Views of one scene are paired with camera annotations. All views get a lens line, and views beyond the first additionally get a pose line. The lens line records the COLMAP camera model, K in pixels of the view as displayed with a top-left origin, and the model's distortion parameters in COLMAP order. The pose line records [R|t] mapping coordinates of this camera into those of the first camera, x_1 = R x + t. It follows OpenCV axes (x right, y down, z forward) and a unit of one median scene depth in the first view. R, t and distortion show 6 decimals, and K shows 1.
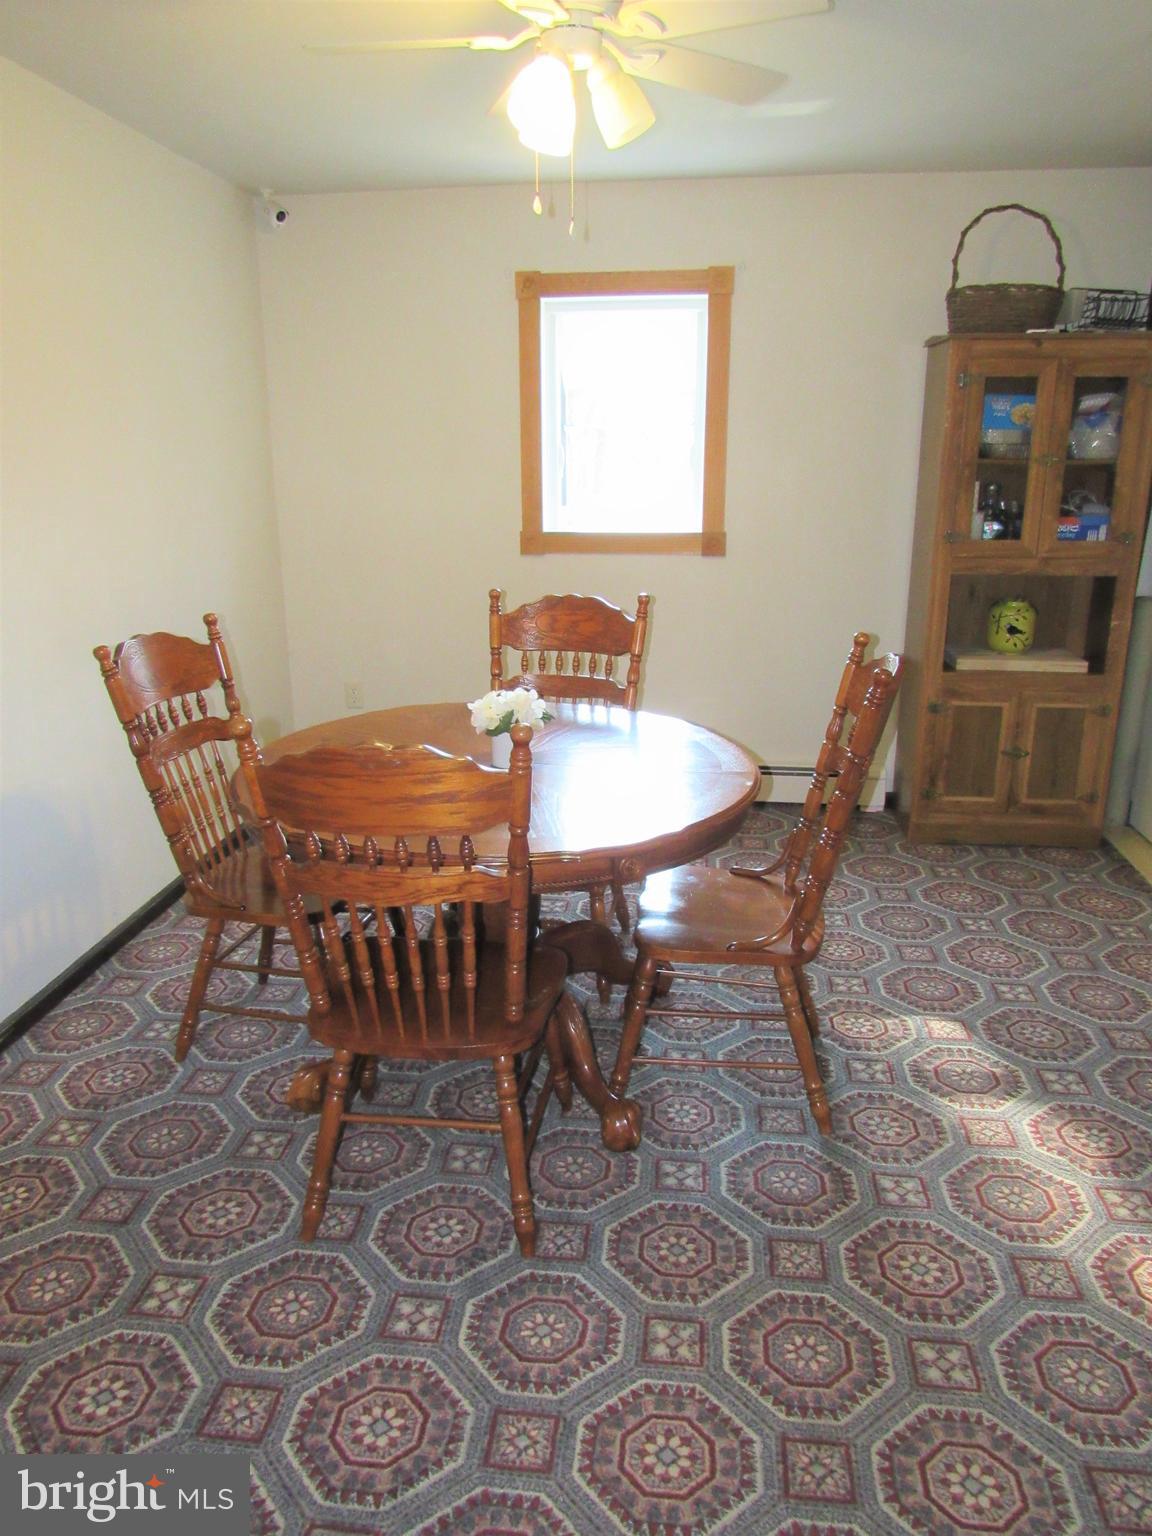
lens RADIAL K [[1085.5, 0, 589.0], [0, 1085.5, 790.6], [0, 0, 1]] dist [-0.039974, 0.009316]
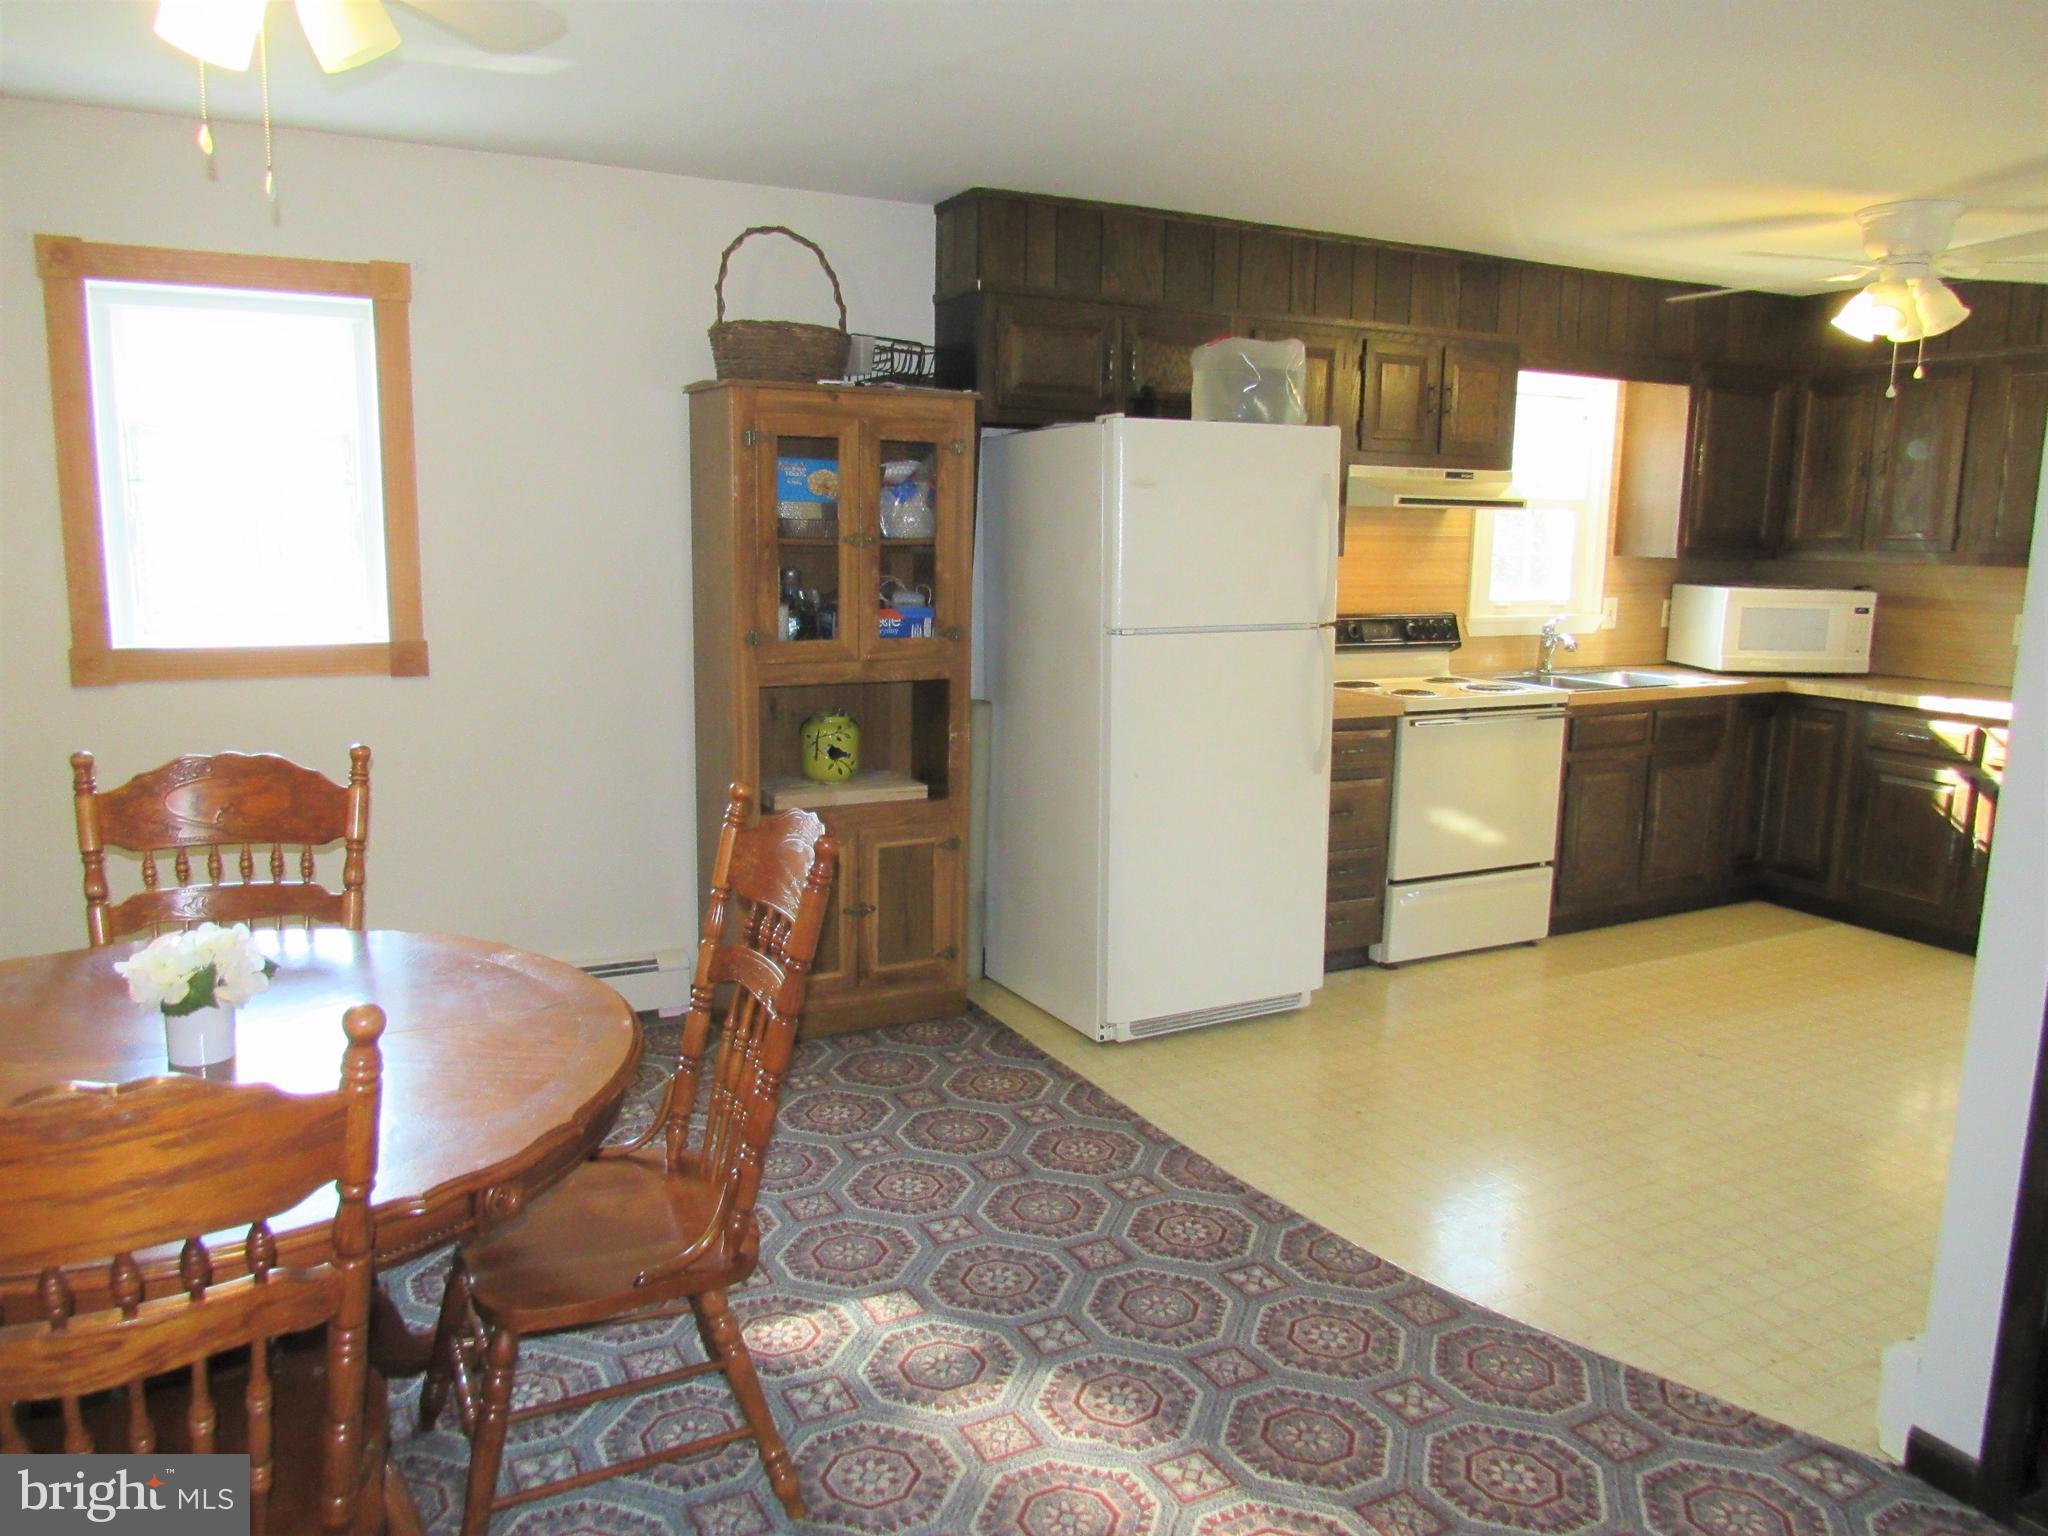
lens RADIAL K [[1447.3, 0, 1020.8], [0, 1447.3, 772.6], [0, 0, 1]] dist [-0.039974, 0.009316]
pose [[0.822125, -0.078418, 0.563880, -0.093502], [0.149917, 0.985330, -0.081547, -0.032776], [-0.549213, 0.151578, 0.821821, 0.080852]]
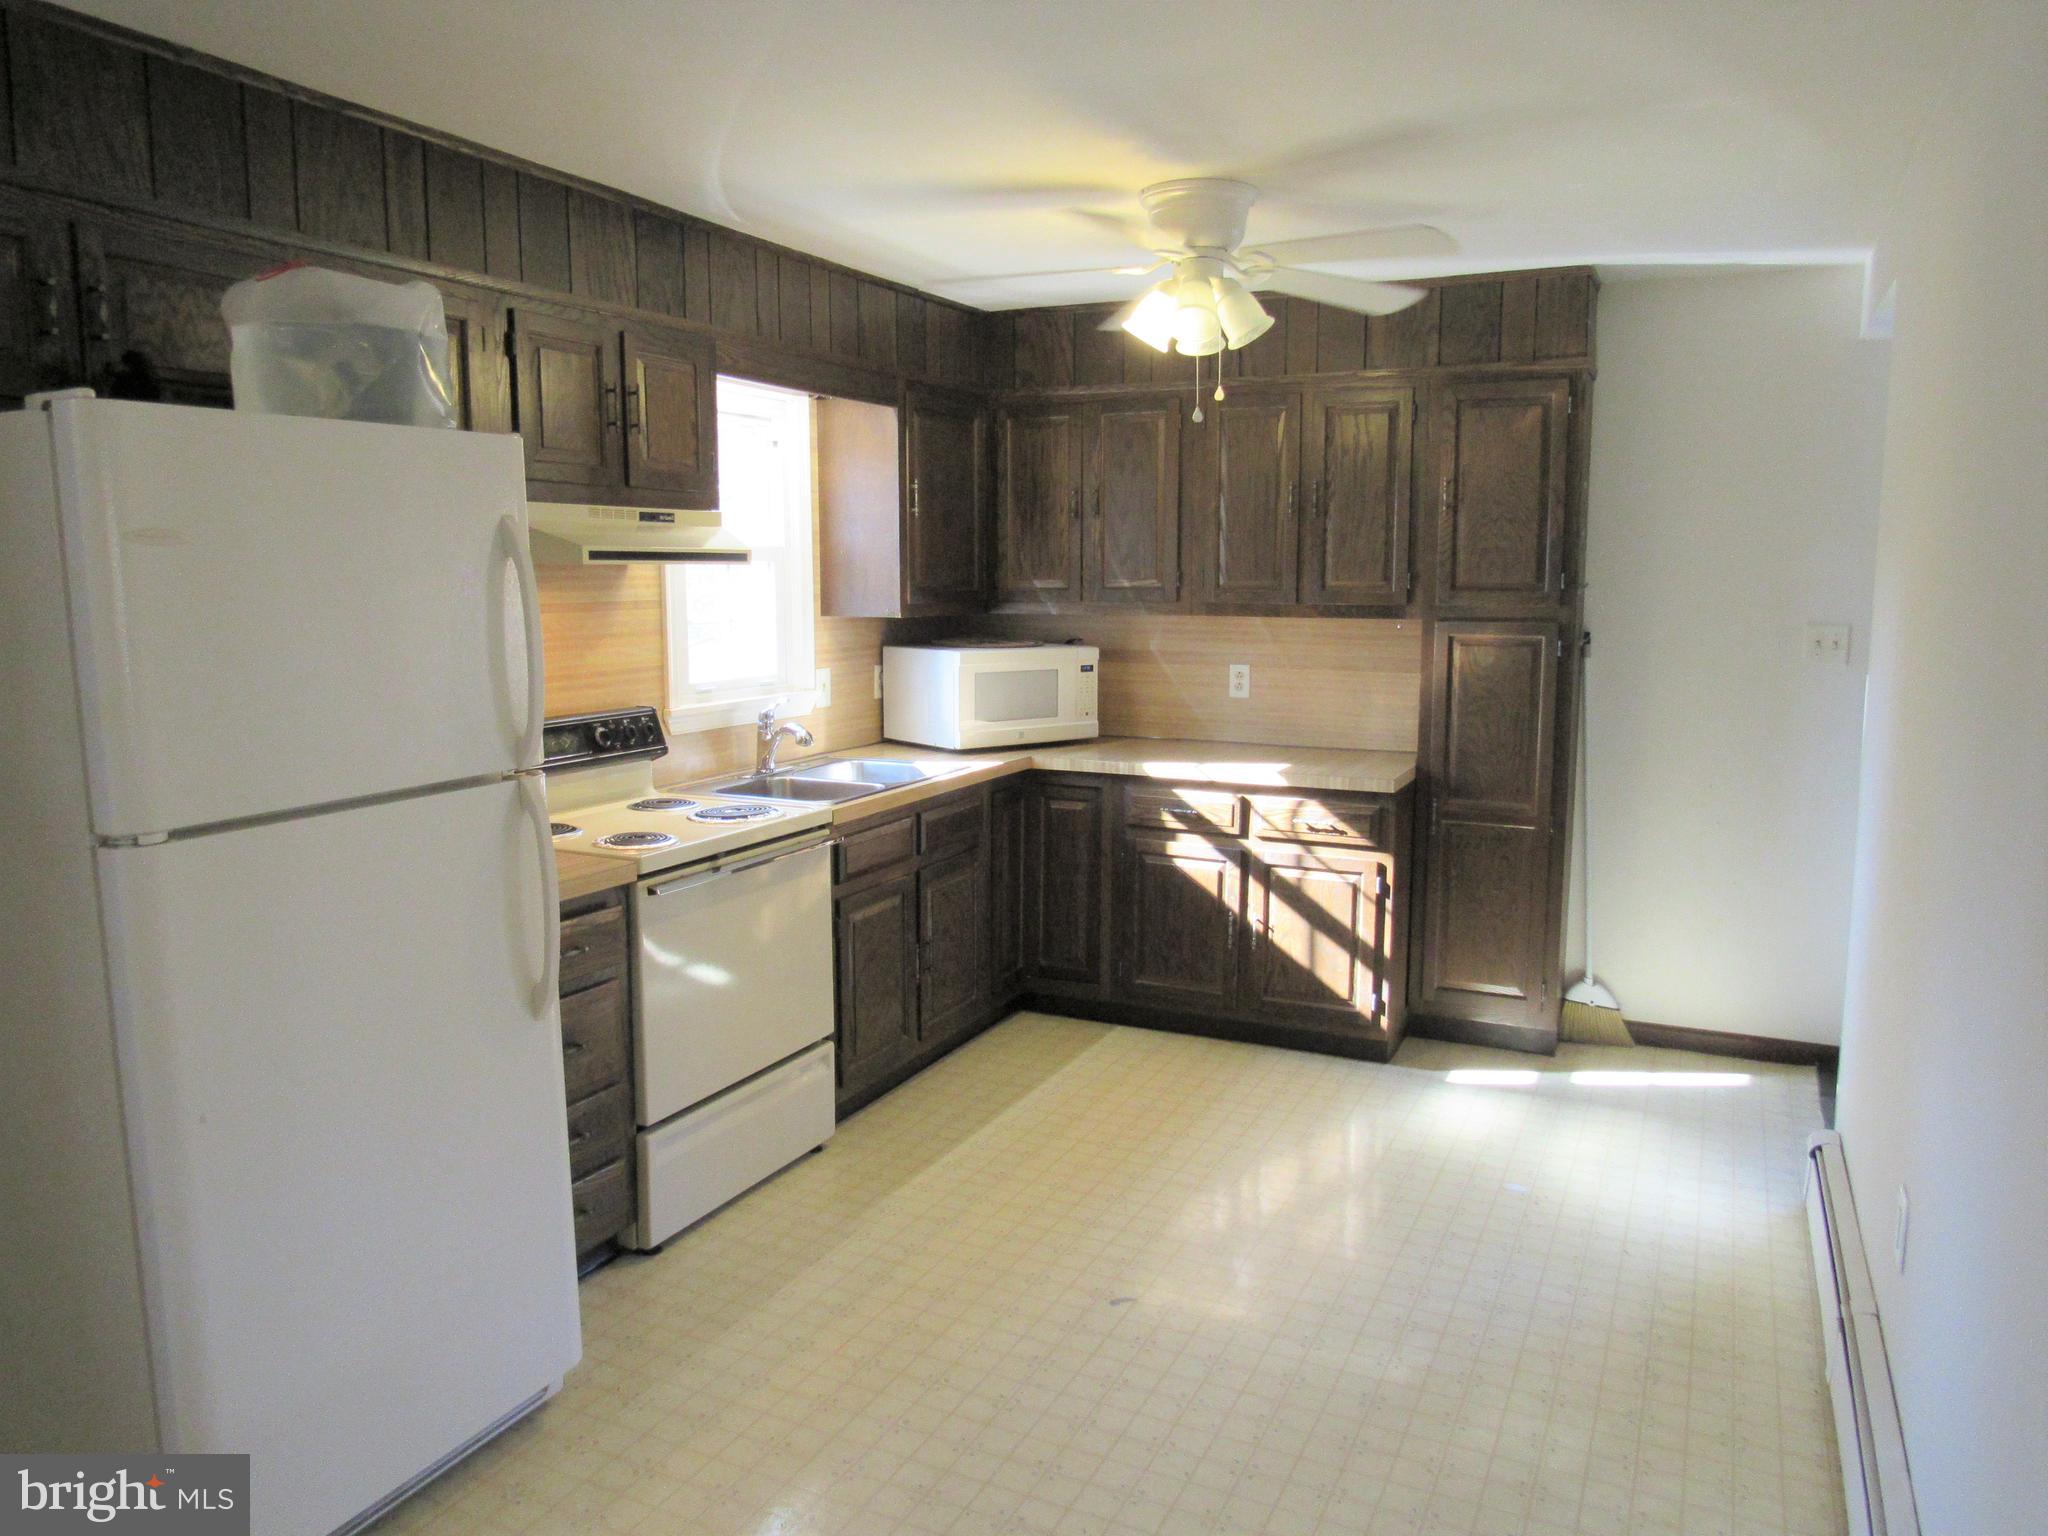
lens RADIAL K [[1447.3, 0, 1022.6], [0, 1447.3, 778.2], [0, 0, 1]] dist [-0.039974, 0.009316]
pose [[0.321137, -0.127591, 0.938398, 0.204959], [0.278533, 0.959782, 0.035179, -0.162531], [-0.905146, 0.250078, 0.343760, 0.435158]]
